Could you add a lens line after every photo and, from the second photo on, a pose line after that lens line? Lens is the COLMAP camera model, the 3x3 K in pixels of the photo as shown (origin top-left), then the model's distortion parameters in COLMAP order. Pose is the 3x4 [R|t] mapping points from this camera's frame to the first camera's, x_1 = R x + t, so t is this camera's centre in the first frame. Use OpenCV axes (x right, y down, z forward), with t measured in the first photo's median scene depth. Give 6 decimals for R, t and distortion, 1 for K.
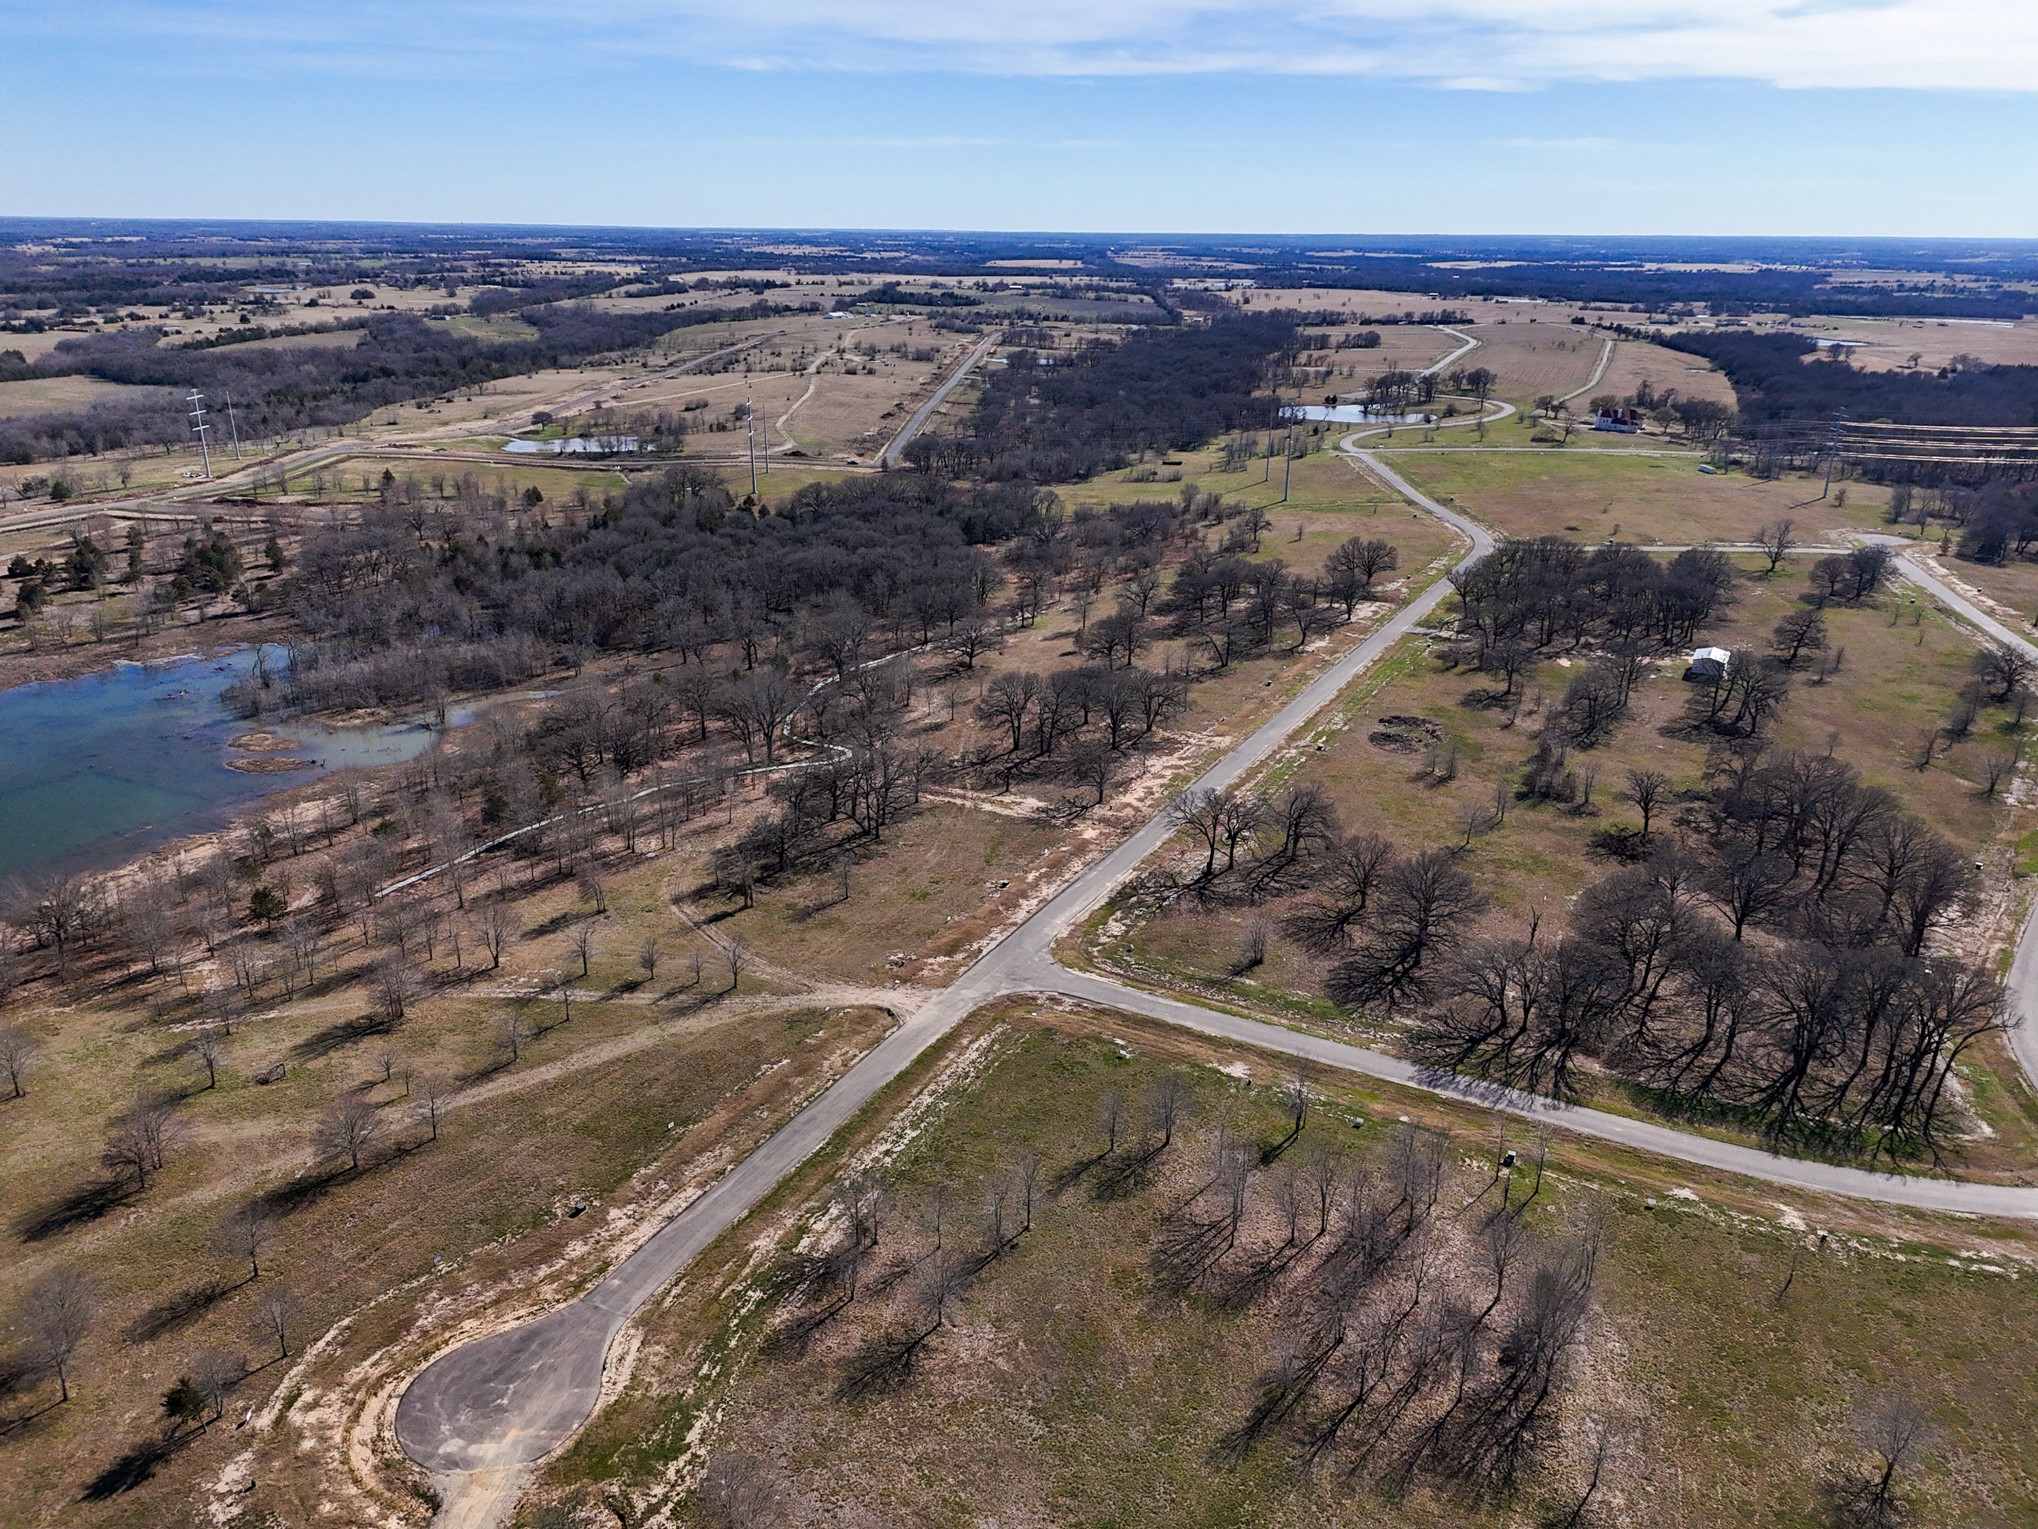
lens RADIAL K [[1496.2, 0, 1023.1], [0, 1496.2, 761.4], [0, 0, 1]] dist [0.061250, -0.055516]
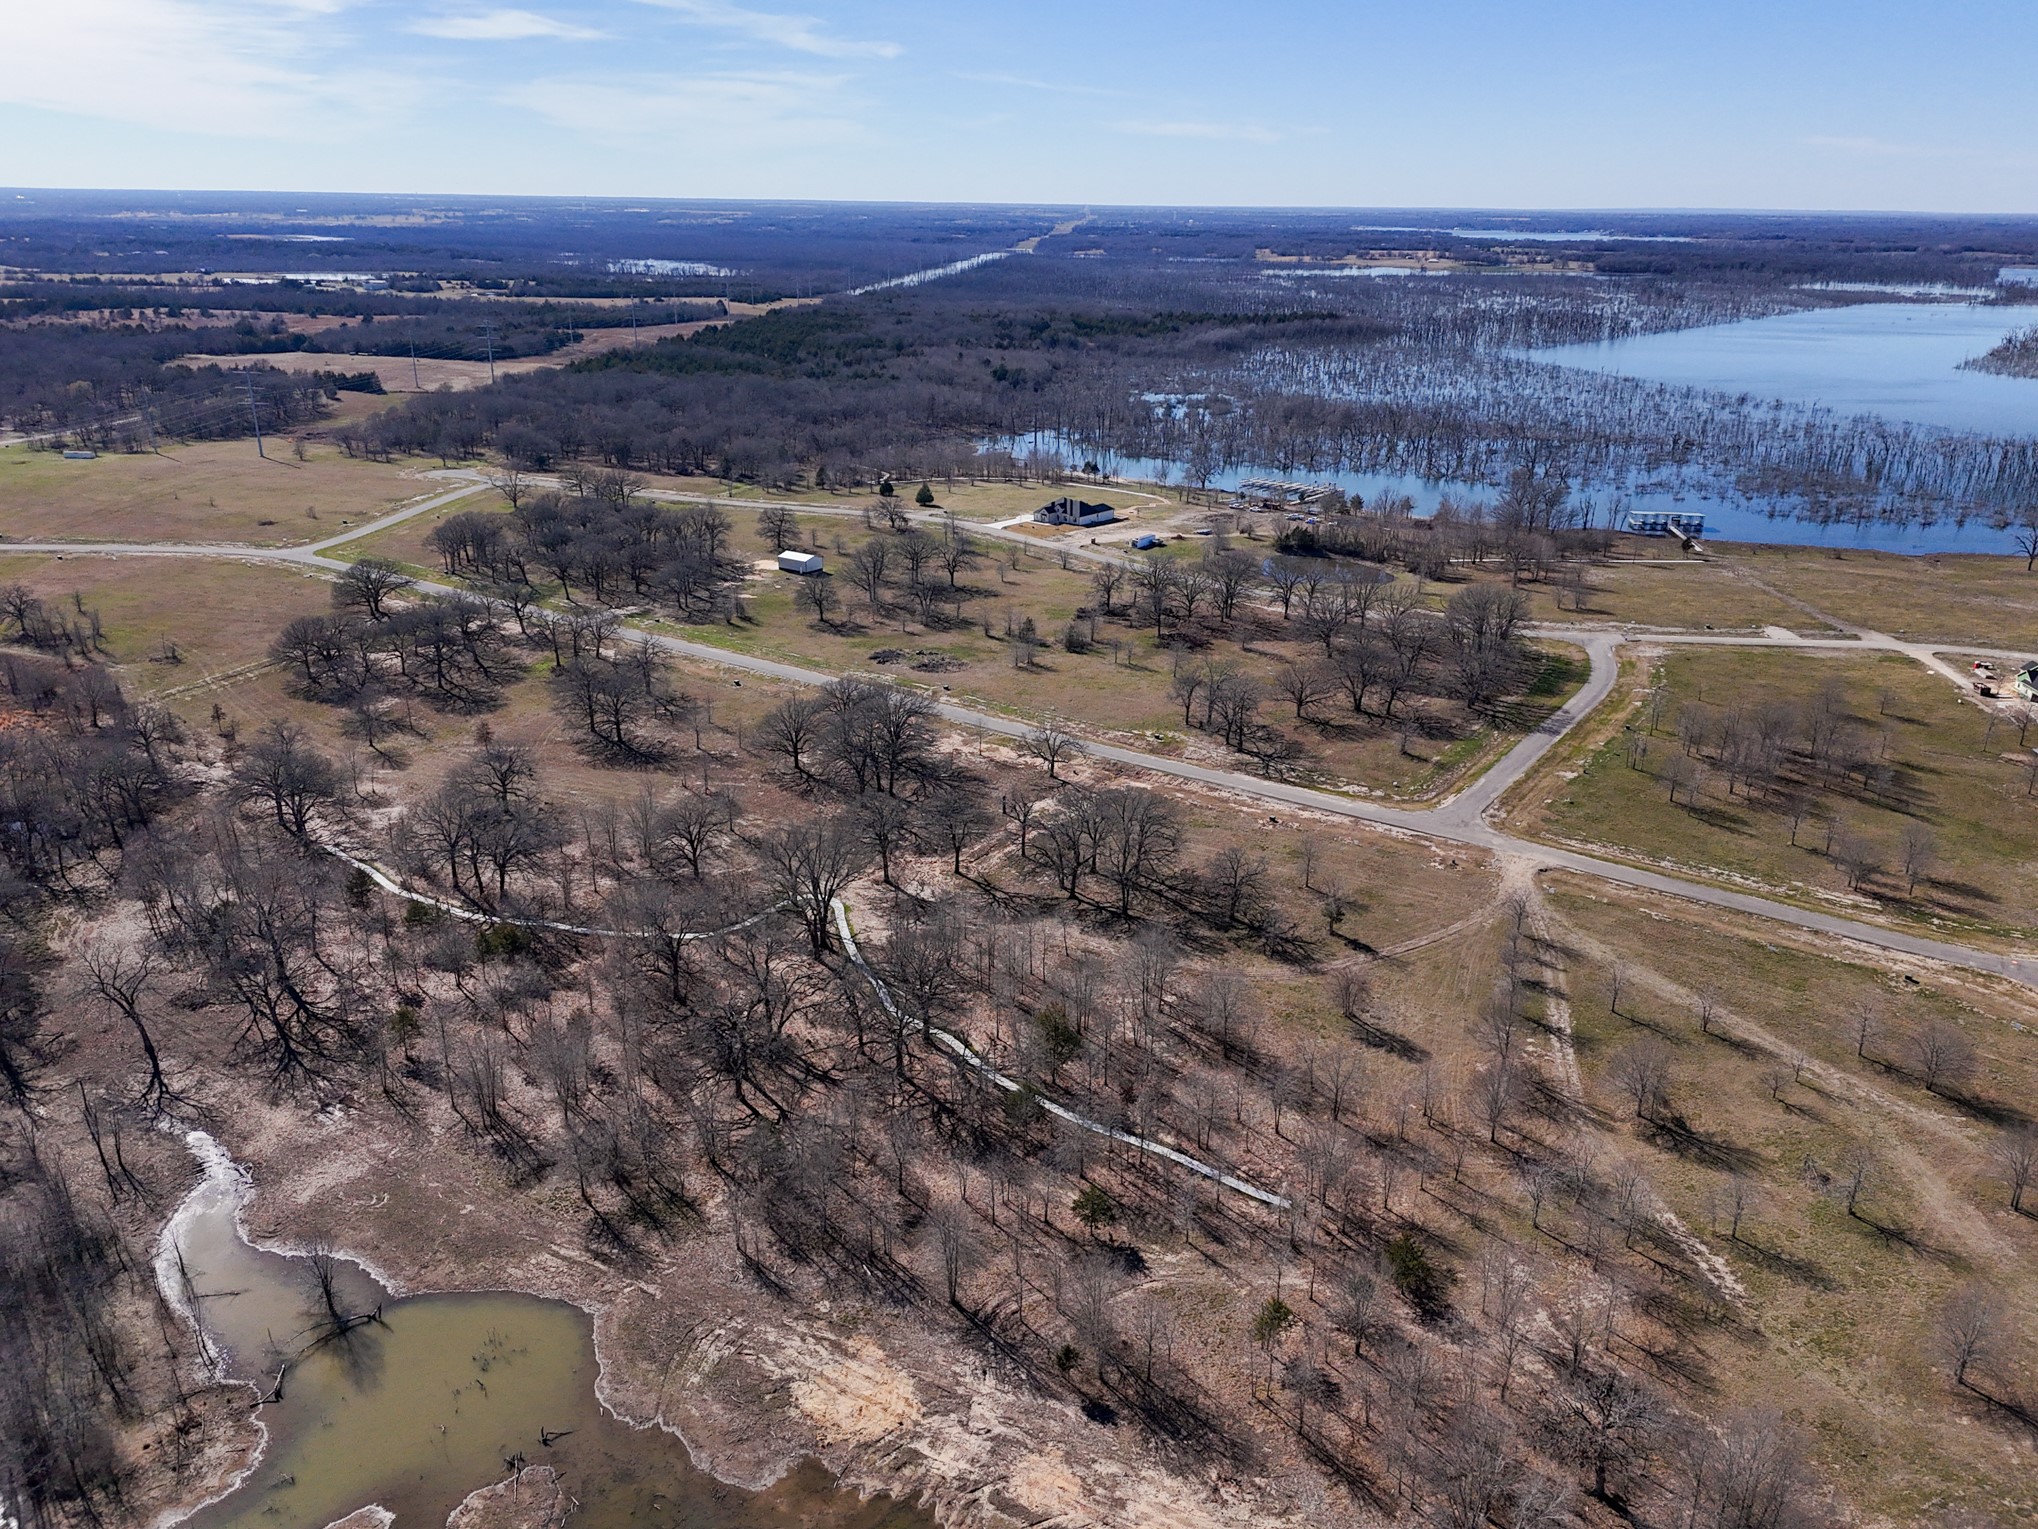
lens RADIAL K [[1496.2, 0, 1023.1], [0, 1496.2, 761.4], [0, 0, 1]] dist [0.061250, -0.055516]
pose [[0.112501, -0.357311, 0.927185, -0.723329], [0.325214, 0.894957, 0.305431, -0.243371], [-0.938925, 0.267172, 0.216886, 0.659907]]
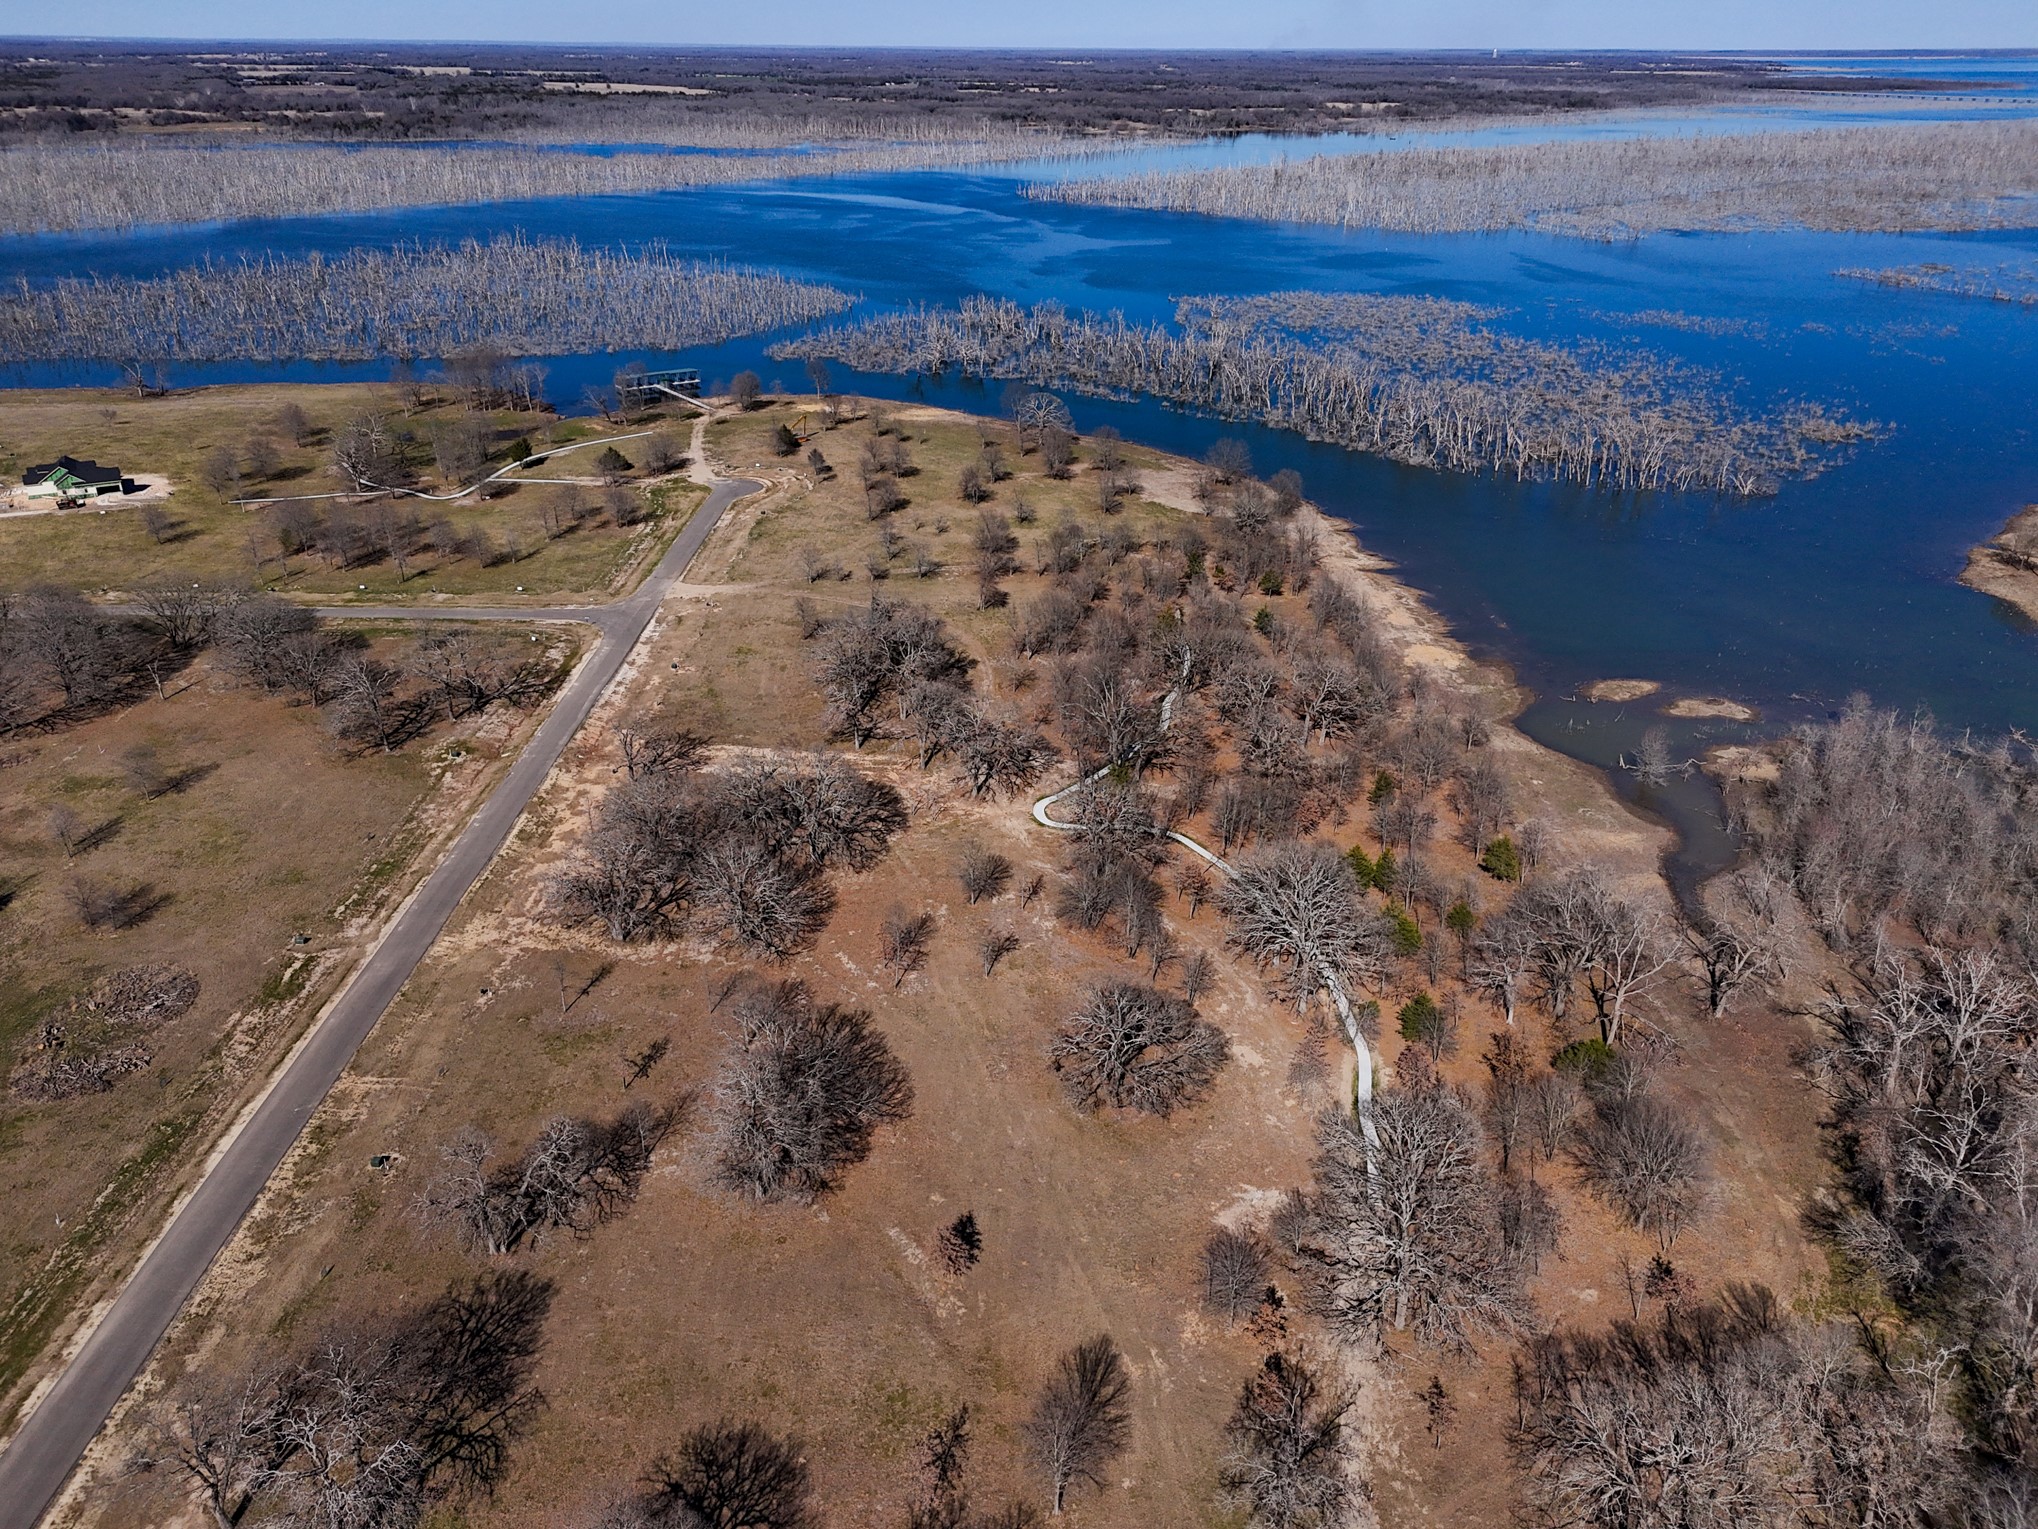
lens RADIAL K [[1496.2, 0, 1023.1], [0, 1496.2, 761.4], [0, 0, 1]] dist [0.061250, -0.055516]
pose [[-0.886191, 0.185616, -0.424514, 0.168677], [-0.169733, 0.722486, 0.670227, -0.453506], [0.431111, 0.666003, -0.608755, 1.293588]]
